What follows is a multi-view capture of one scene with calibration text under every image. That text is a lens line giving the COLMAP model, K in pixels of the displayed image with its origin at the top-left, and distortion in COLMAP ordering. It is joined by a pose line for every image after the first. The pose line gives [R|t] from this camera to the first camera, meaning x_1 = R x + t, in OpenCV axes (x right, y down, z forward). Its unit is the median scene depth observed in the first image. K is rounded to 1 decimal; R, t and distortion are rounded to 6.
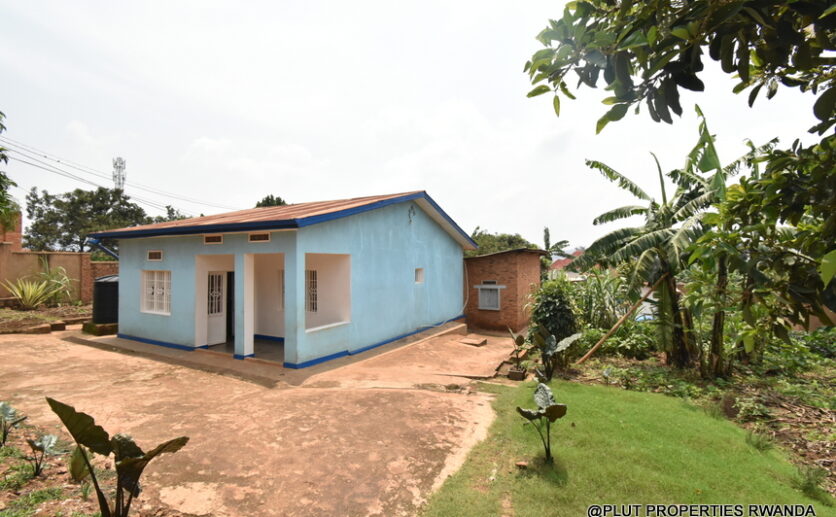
lens RADIAL K [[367.0, 0, 416.8], [0, 367.0, 258.4], [0, 0, 1]] dist [0.006017, -0.003706]
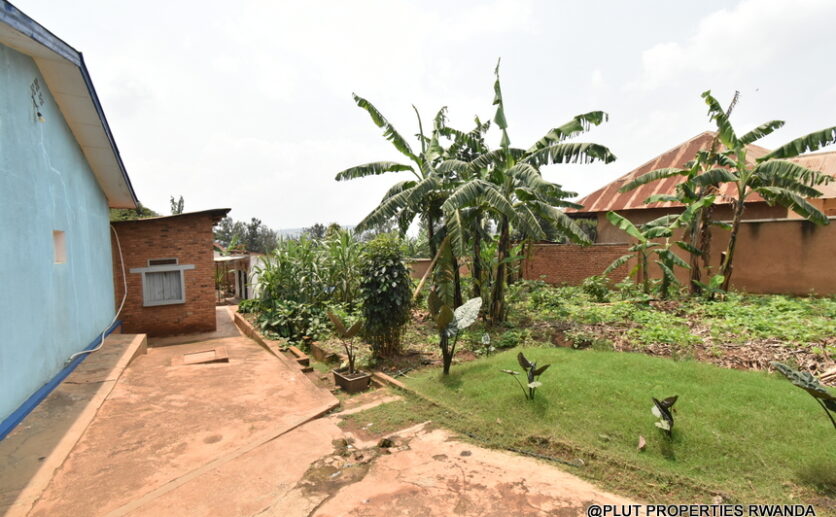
lens RADIAL K [[367.0, 0, 415.6], [0, 367.0, 257.5], [0, 0, 1]] dist [0.006017, -0.003706]
pose [[0.521073, -0.050733, 0.852003, -0.232436], [0.016877, 0.998649, 0.049144, 0.070237], [-0.853345, -0.011228, 0.521226, 0.613412]]
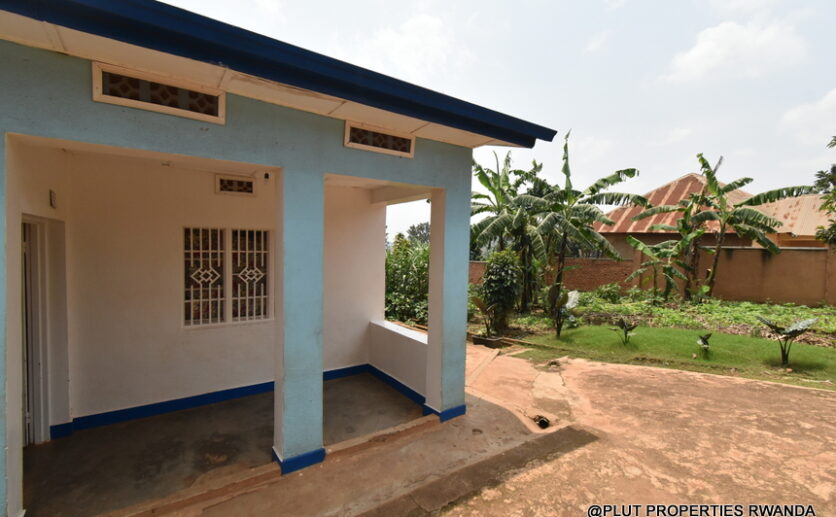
lens RADIAL K [[367.0, 0, 415.2], [0, 367.0, 257.5], [0, 0, 1]] dist [0.006017, -0.003706]
pose [[0.470013, -0.015500, 0.882523, -0.775625], [-0.028473, 0.999059, 0.032710, 0.058021], [-0.882200, -0.040503, 0.469129, 0.773578]]
